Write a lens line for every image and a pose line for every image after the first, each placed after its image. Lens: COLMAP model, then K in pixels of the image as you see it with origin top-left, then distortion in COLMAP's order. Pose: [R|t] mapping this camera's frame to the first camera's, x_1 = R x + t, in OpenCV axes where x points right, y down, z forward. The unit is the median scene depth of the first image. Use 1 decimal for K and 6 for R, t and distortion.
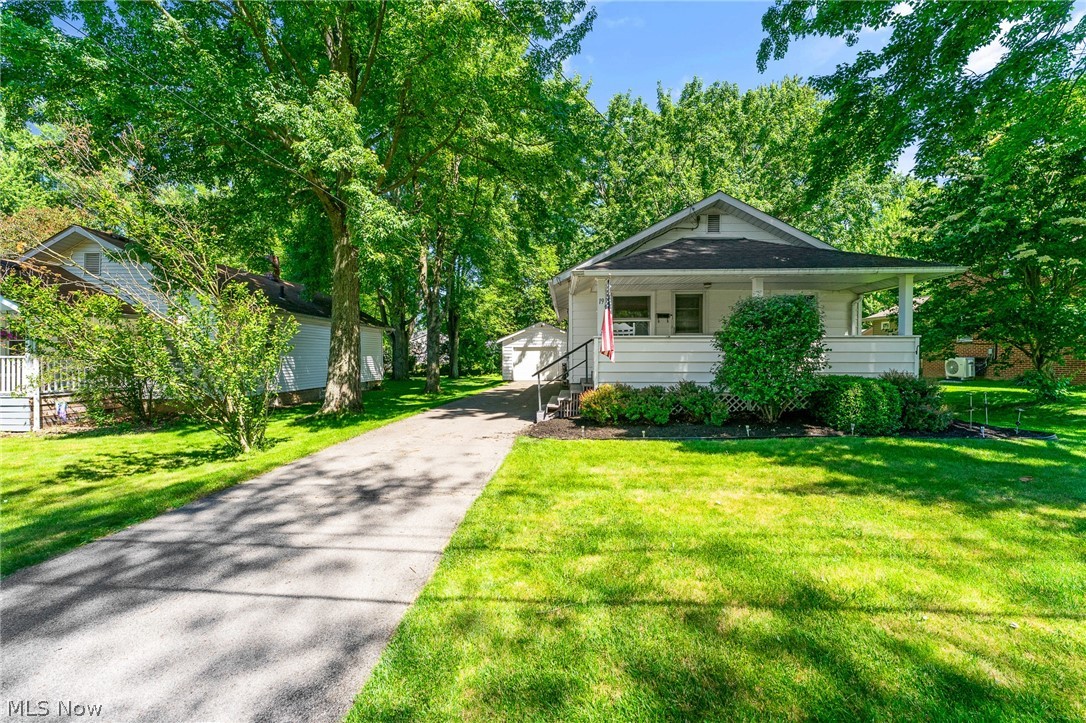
lens RADIAL K [[440.6, 0, 538.9], [0, 440.6, 360.3], [0, 0, 1]] dist [-0.000881, 0.000347]
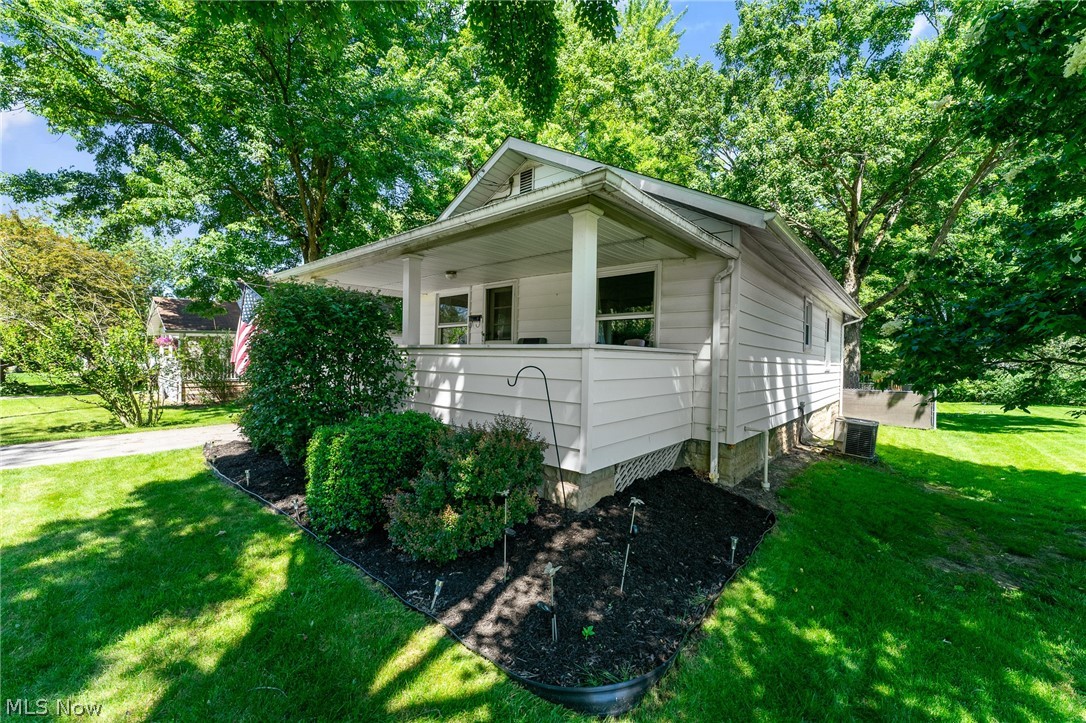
lens RADIAL K [[433.9, 0, 539.9], [0, 433.9, 360.9], [0, 0, 1]] dist [-0.002729, 0.000244]
pose [[0.785050, 0.021322, -0.619065, 0.765192], [-0.030731, 0.999517, -0.004545, -0.024991], [0.618669, 0.022592, 0.785327, 0.436502]]
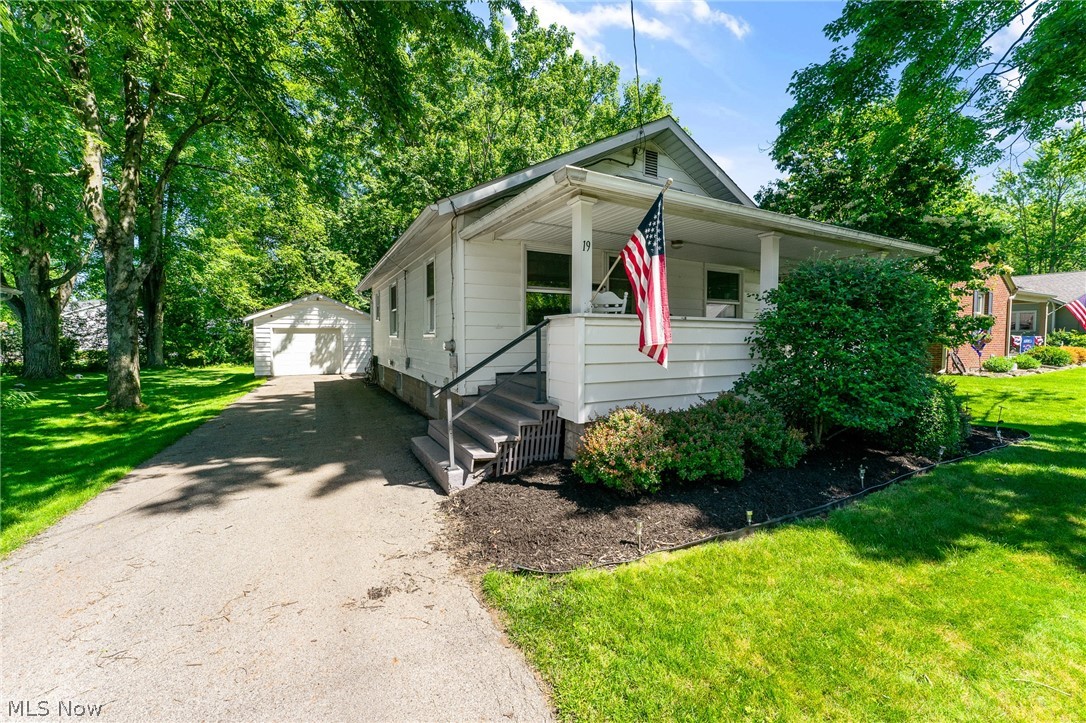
lens RADIAL K [[439.0, 0, 540.0], [0, 439.0, 355.7], [0, 0, 1]] dist [-0.004519, -0.000403]
pose [[0.854999, -0.018175, 0.518311, -0.125894], [0.001873, 0.999487, 0.031958, -0.016538], [-0.518626, -0.026354, 0.854595, 0.427291]]
